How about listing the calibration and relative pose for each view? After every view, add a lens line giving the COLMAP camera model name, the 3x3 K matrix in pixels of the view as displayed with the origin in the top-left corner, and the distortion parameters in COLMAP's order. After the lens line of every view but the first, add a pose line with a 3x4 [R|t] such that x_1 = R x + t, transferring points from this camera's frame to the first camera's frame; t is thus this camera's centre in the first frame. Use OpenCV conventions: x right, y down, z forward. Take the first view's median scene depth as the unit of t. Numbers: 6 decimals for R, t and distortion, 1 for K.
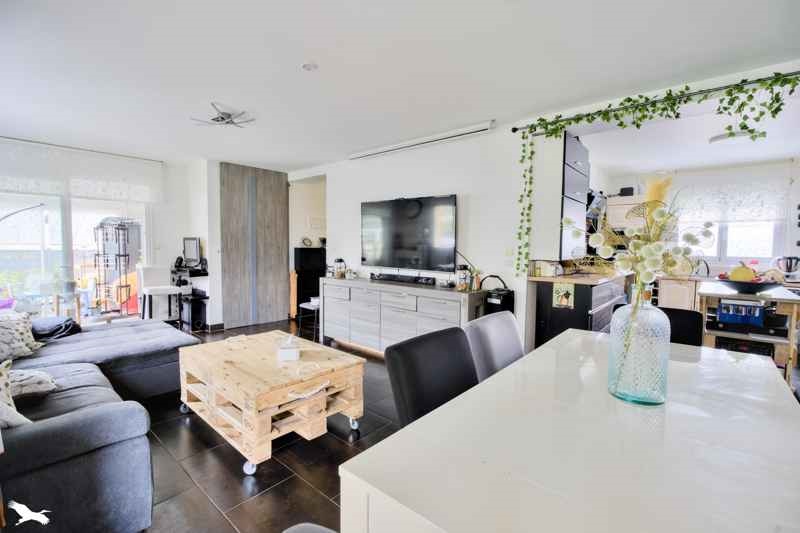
lens RADIAL K [[362.9, 0, 398.1], [0, 362.9, 265.4], [0, 0, 1]] dist [0.001406, -0.000021]
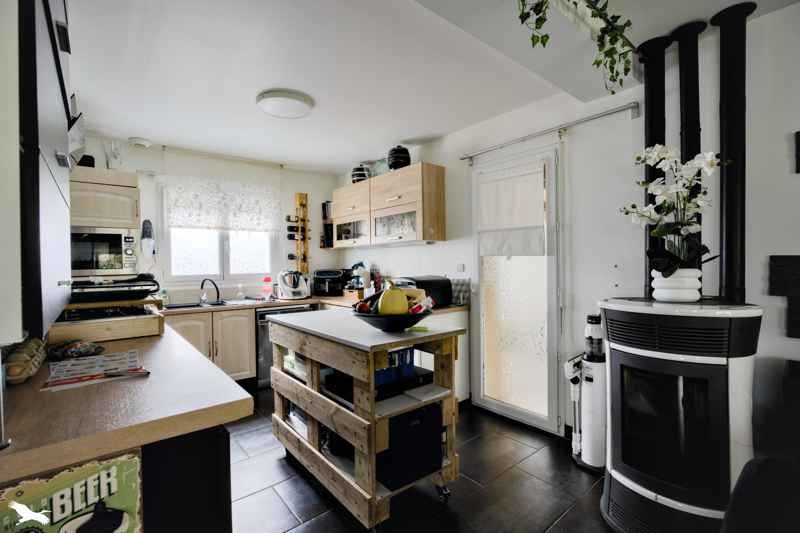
lens RADIAL K [[362.9, 0, 398.3], [0, 362.9, 267.0], [0, 0, 1]] dist [0.001406, -0.000021]
pose [[0.167387, -0.024518, 0.985586, 0.213627], [0.072254, 0.997307, 0.012538, -0.025043], [-0.983240, 0.069114, 0.168707, 0.549223]]
